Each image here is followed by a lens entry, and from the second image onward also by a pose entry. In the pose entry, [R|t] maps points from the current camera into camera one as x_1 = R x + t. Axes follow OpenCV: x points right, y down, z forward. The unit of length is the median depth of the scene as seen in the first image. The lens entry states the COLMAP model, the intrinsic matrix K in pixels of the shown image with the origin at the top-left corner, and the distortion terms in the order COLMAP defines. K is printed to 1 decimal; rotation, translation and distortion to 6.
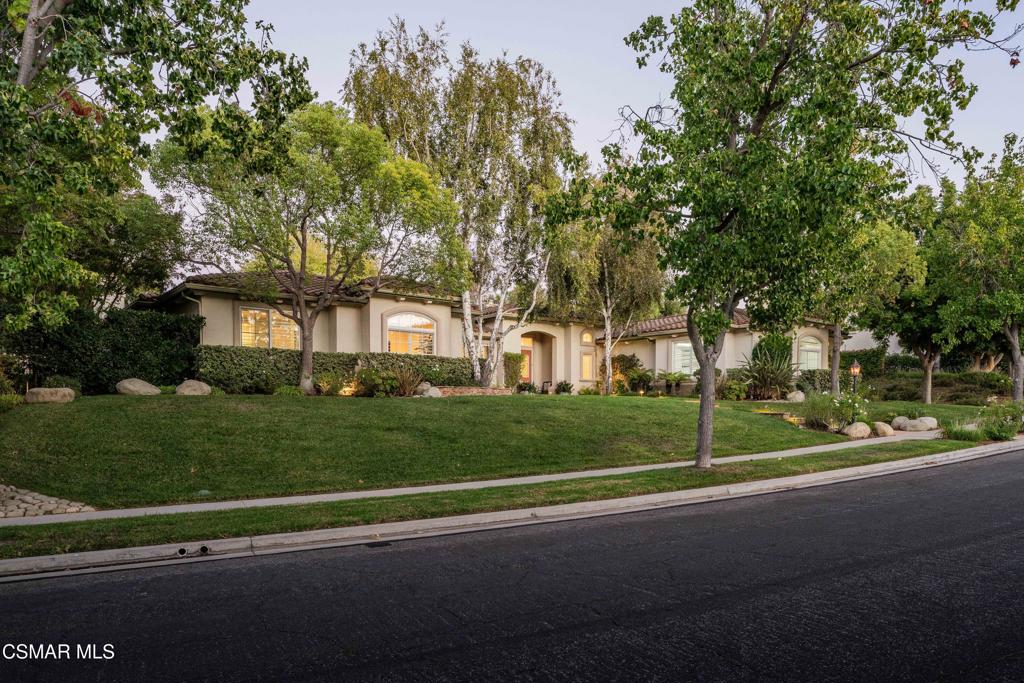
lens RADIAL K [[574.2, 0, 512.0], [0, 574.2, 341.5], [0, 0, 1]] dist [-0.047338, 0.024154]
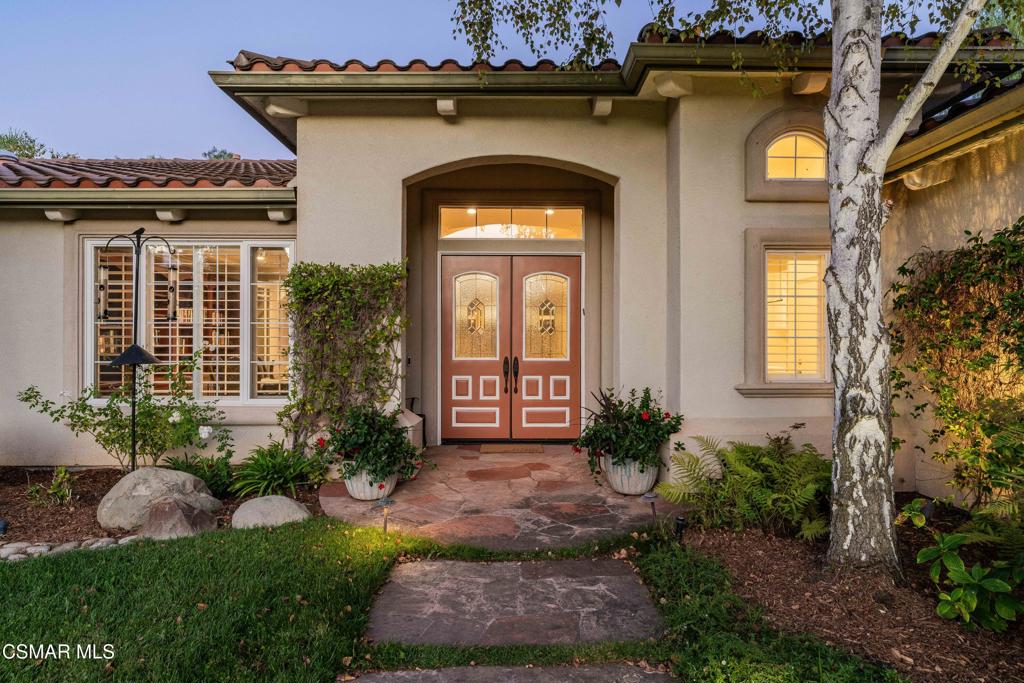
lens RADIAL K [[574.2, 0, 512.0], [0, 574.2, 341.5], [0, 0, 1]] dist [-0.047338, 0.024154]
pose [[0.859423, -0.006260, -0.511228, 0.155203], [0.053841, 0.995473, 0.078322, 0.034849], [0.508423, -0.094837, 0.855869, 0.843514]]
